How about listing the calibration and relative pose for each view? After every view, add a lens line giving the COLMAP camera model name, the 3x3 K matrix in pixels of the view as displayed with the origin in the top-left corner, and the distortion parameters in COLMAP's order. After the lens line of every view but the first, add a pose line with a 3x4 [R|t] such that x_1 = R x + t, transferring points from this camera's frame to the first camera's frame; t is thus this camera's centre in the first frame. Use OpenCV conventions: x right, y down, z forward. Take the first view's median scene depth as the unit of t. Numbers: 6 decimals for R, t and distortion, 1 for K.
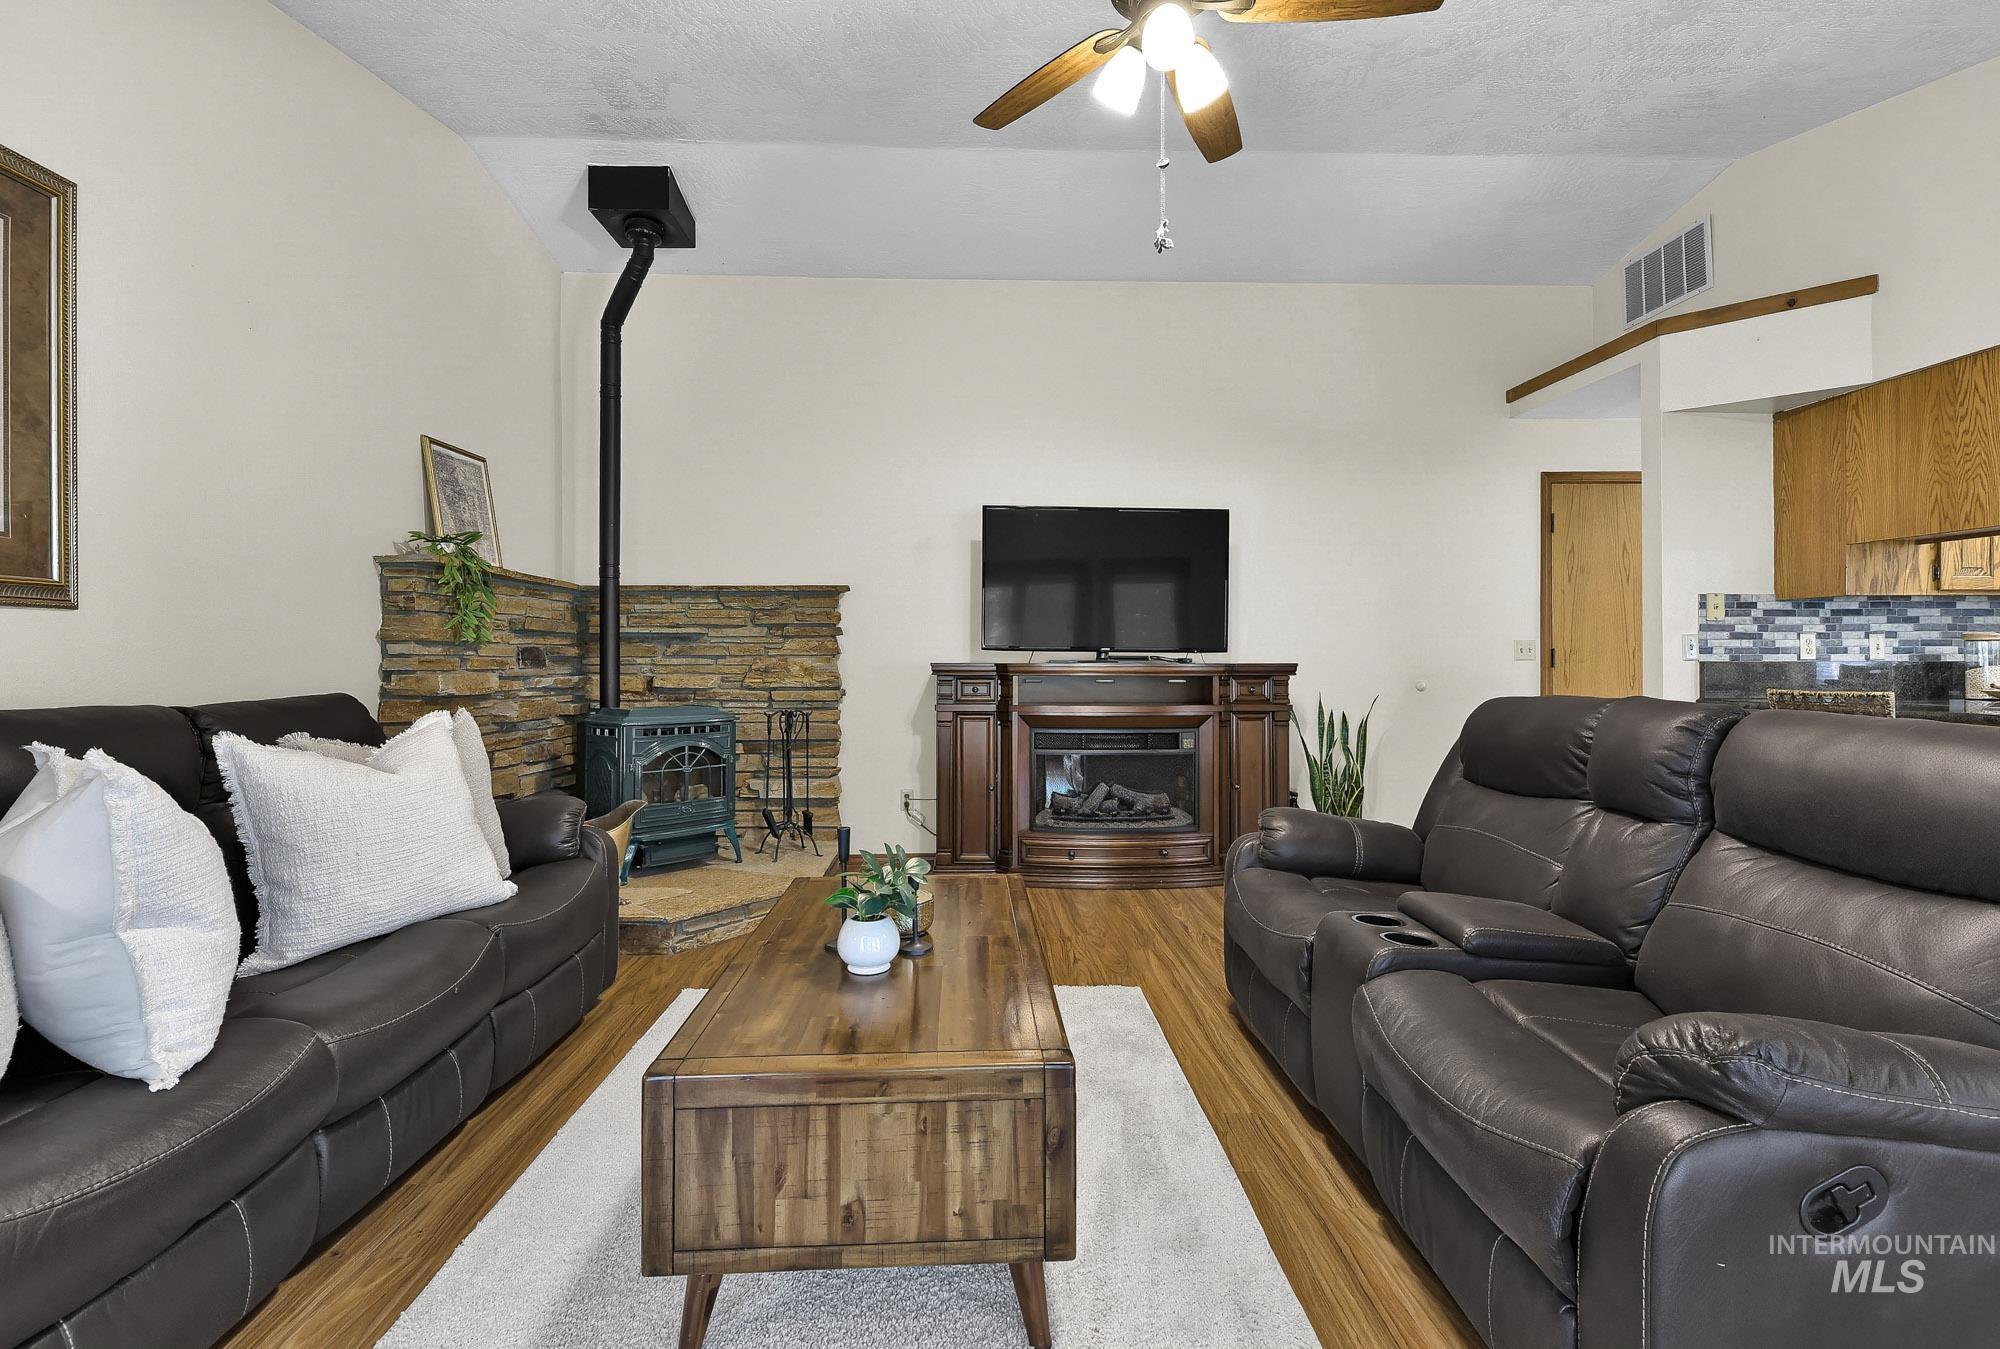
lens RADIAL K [[887.9, 0, 1001.0], [0, 887.9, 655.3], [0, 0, 1]] dist [0.010564, -0.002340]
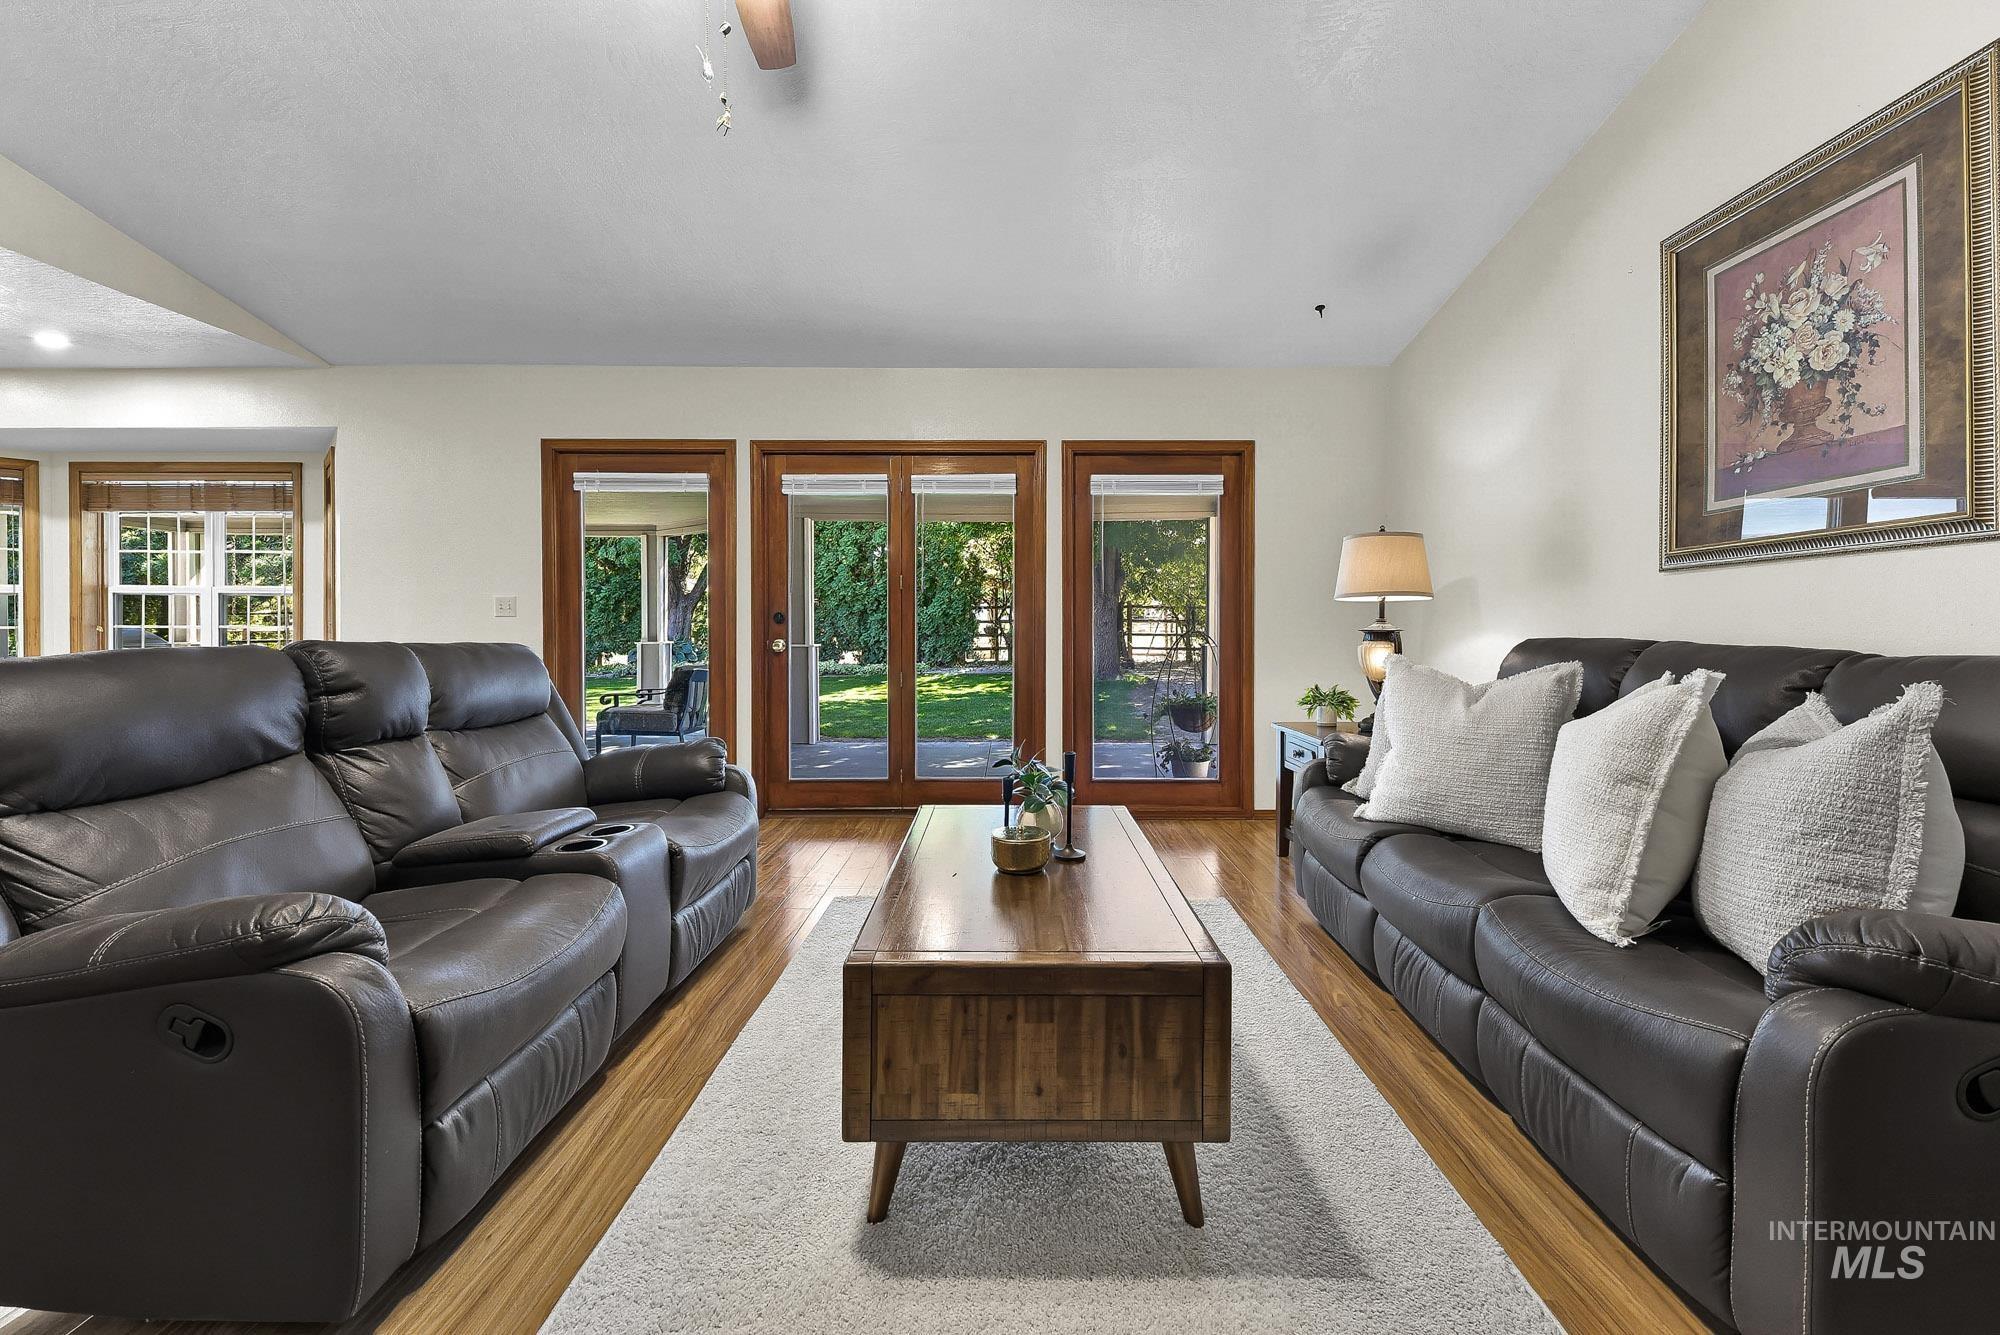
lens RADIAL K [[805.1, 0, 1012.0], [0, 805.1, 633.0], [0, 0, 1]] dist [0.006271, -0.001801]
pose [[-0.999415, 0.001244, 0.034185, -0.068628], [0.001241, 0.999999, -0.000099, 0.019857], [-0.034185, -0.000057, -0.999416, 1.001183]]
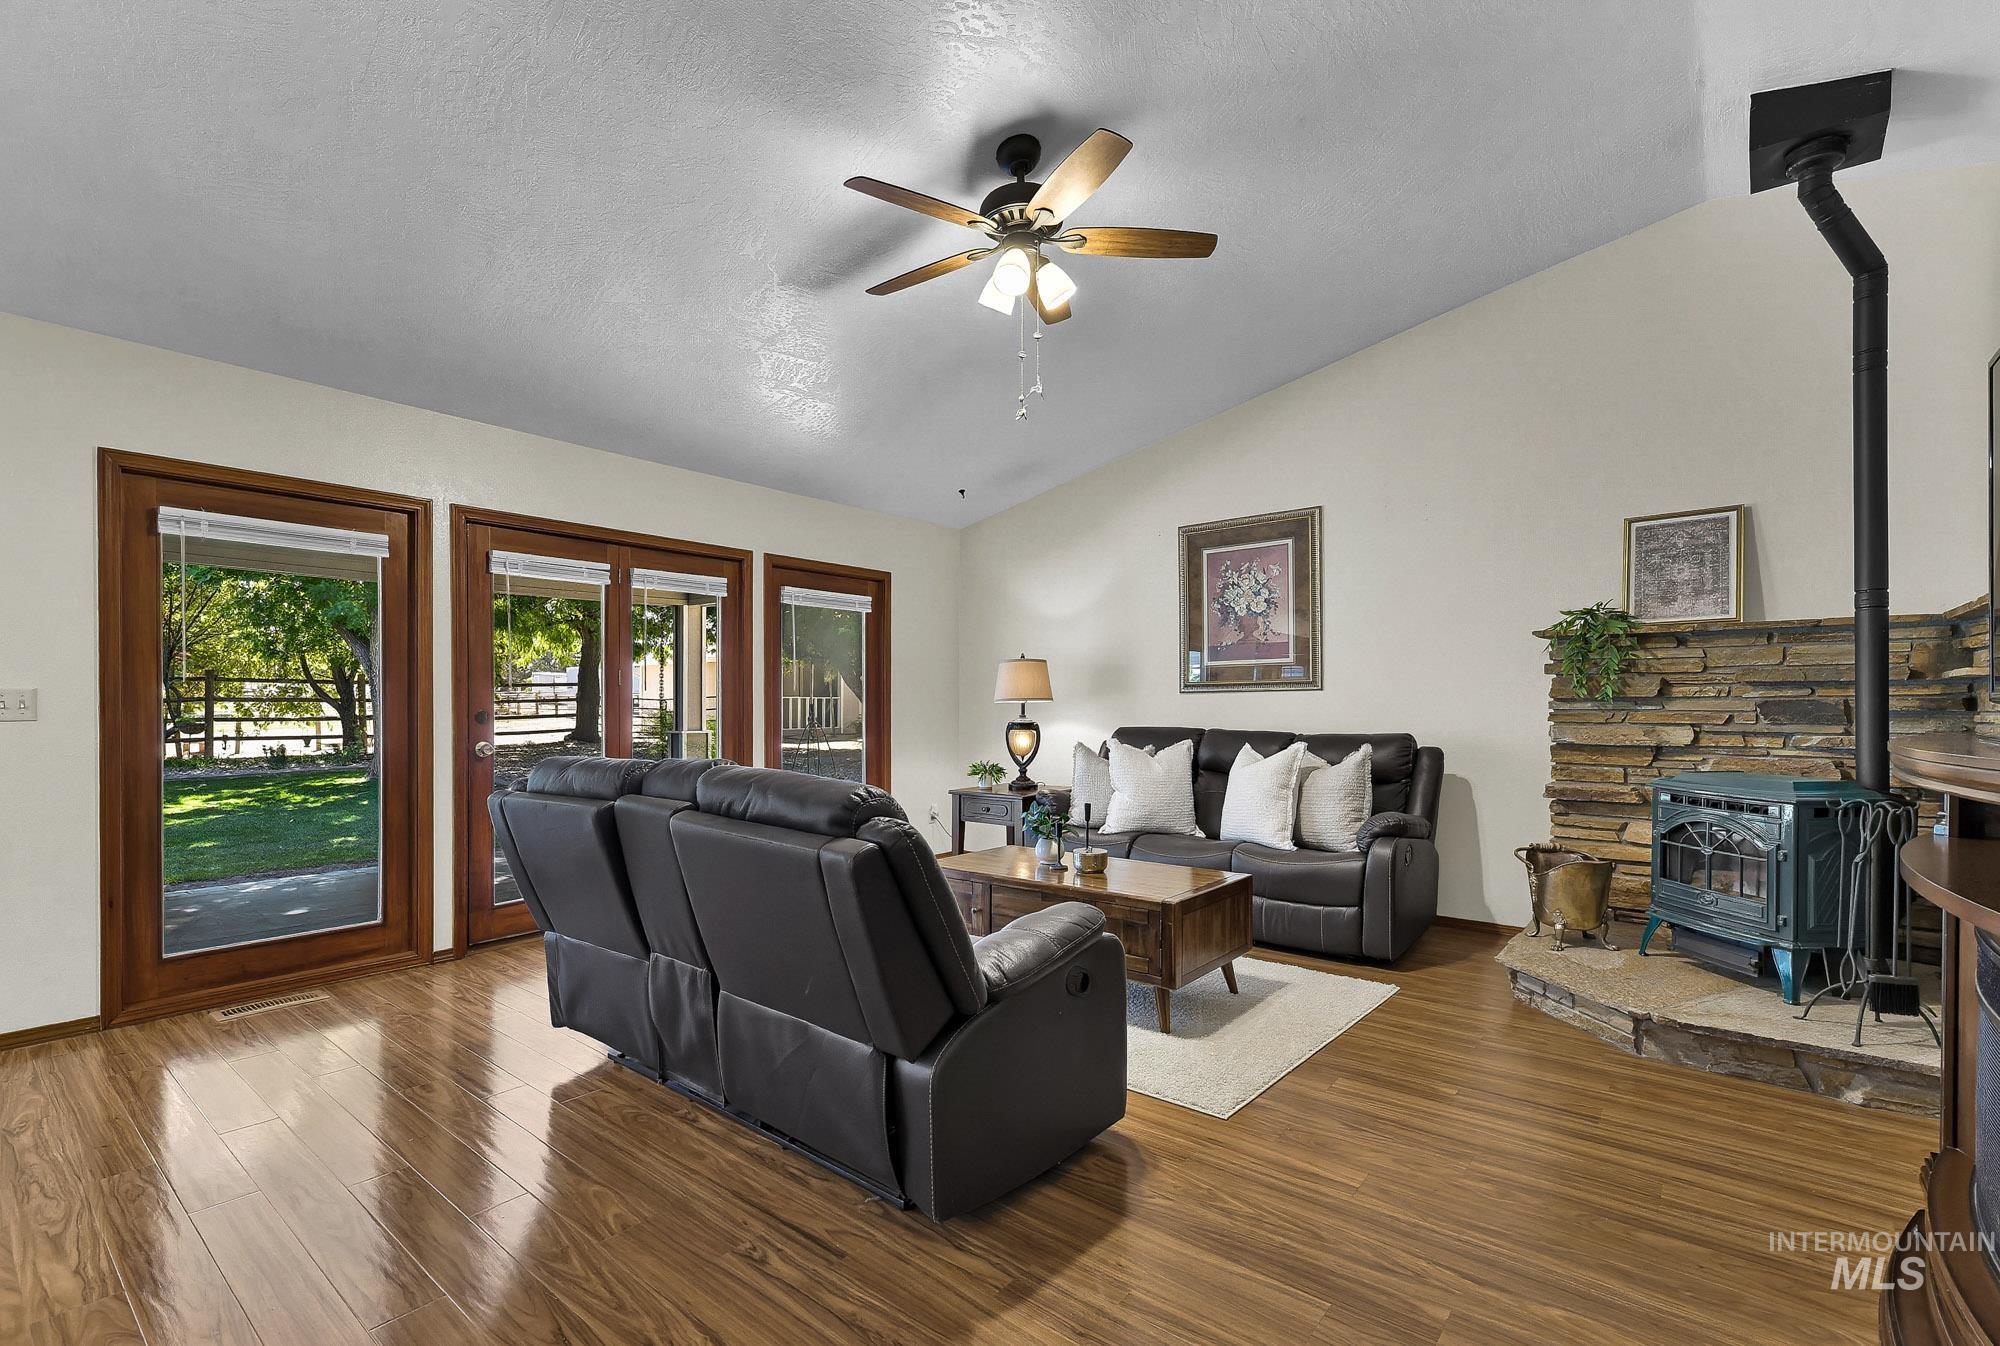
lens RADIAL K [[887.9, 0, 997.9], [0, 887.9, 713.5], [0, 0, 1]] dist [0.010564, -0.002340]
pose [[-0.658228, 0.011327, -0.752733, 0.692196], [0.007351, 0.999936, 0.008619, -0.010287], [0.752783, 0.000140, -0.658269, 1.050042]]
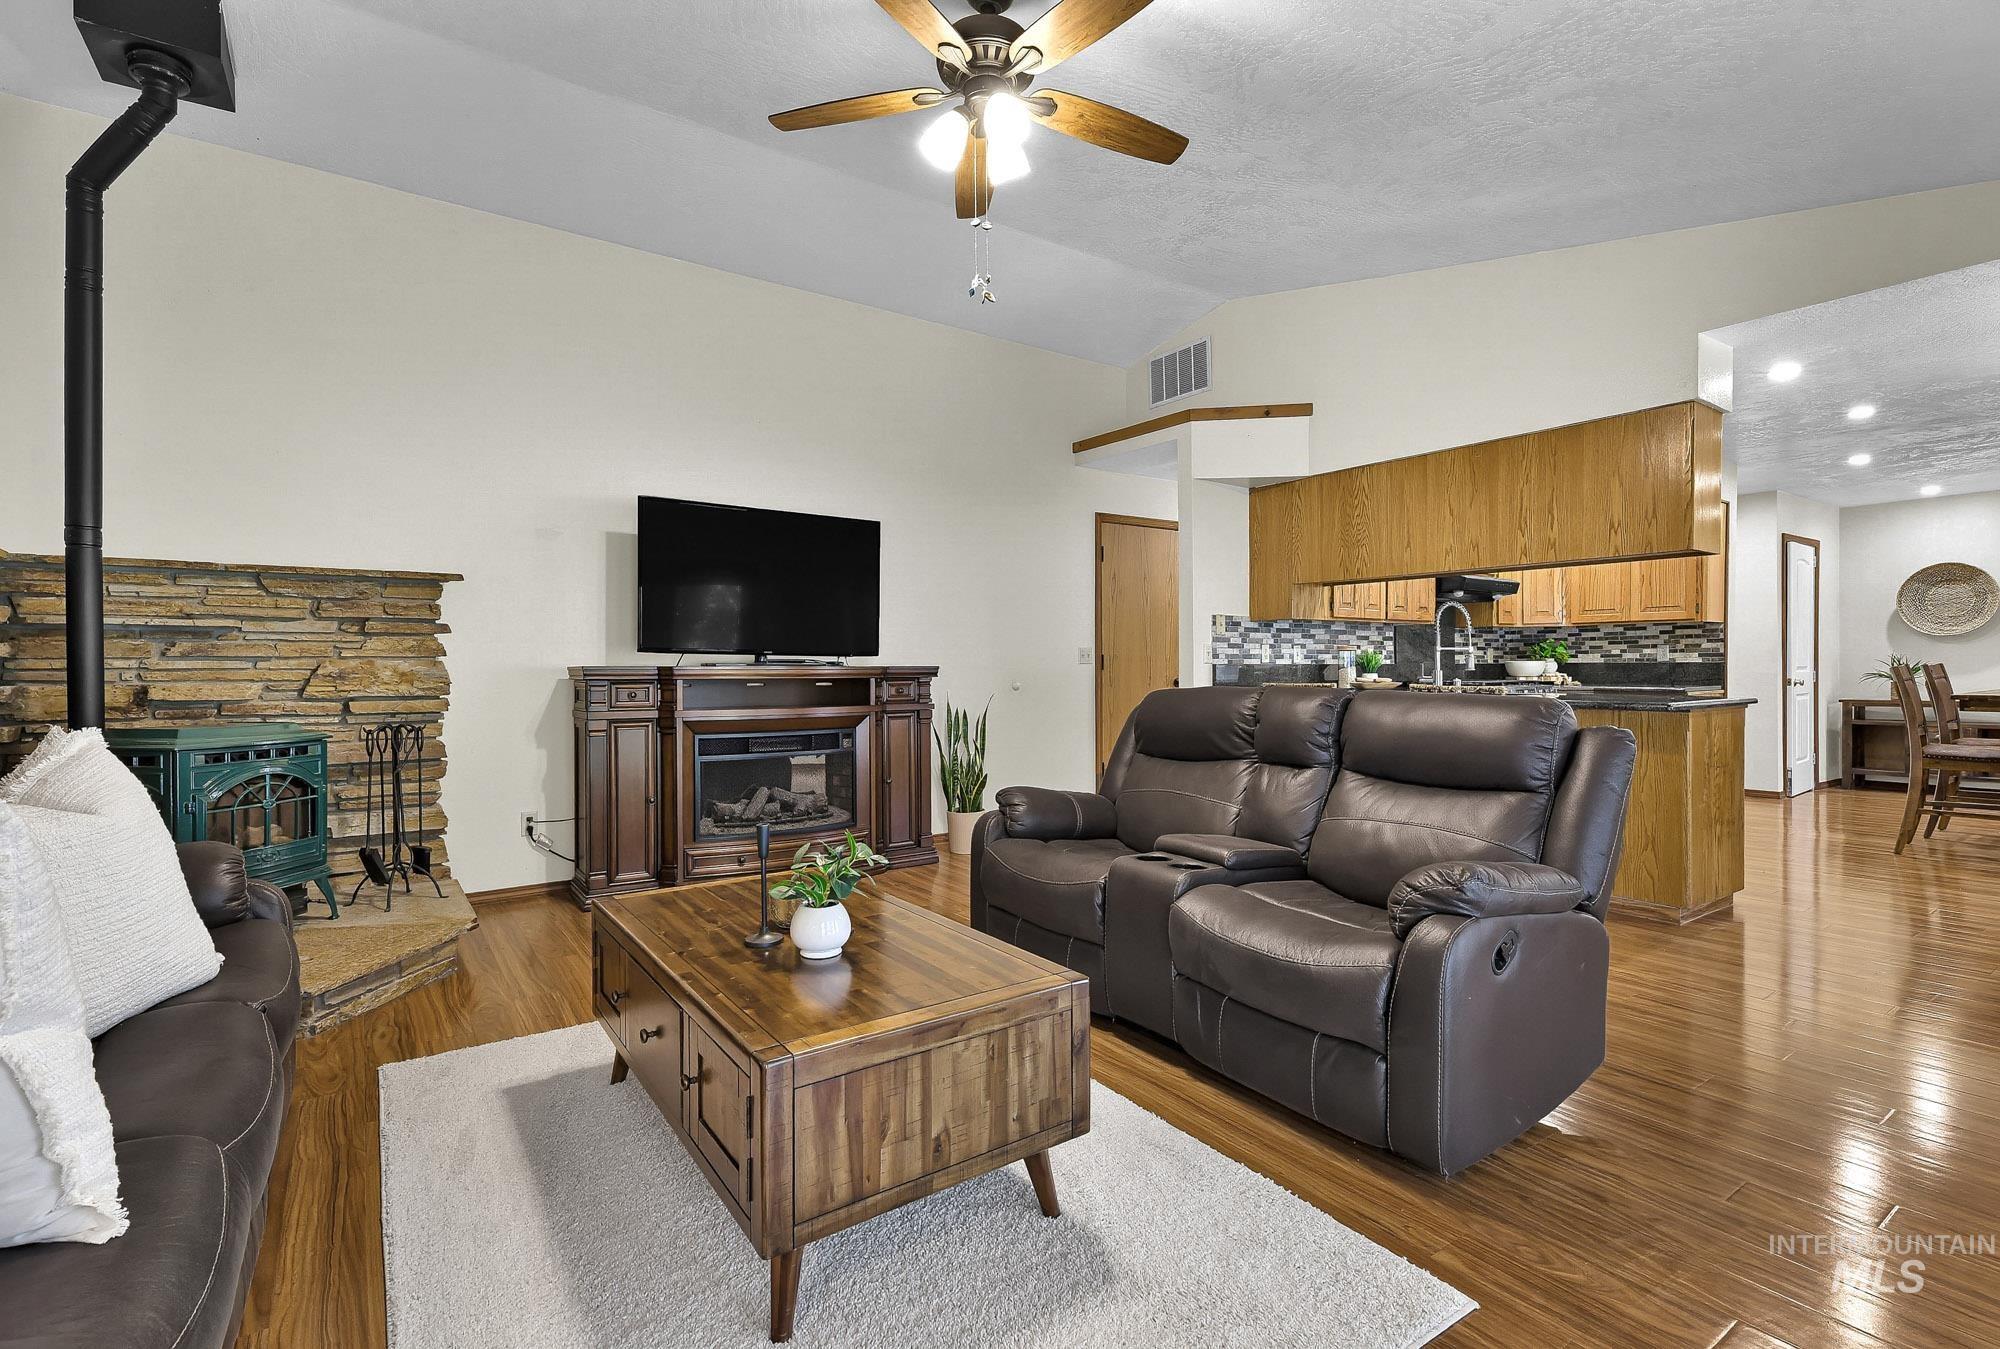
lens RADIAL K [[918.4, 0, 993.5], [0, 918.4, 671.3], [0, 0, 1]] dist [0.010427, -0.001066]
pose [[0.843241, -0.003831, 0.537522, -0.254439], [-0.001021, 0.999961, 0.008728, 0.005760], [-0.537534, -0.007909, 0.843205, -0.006064]]
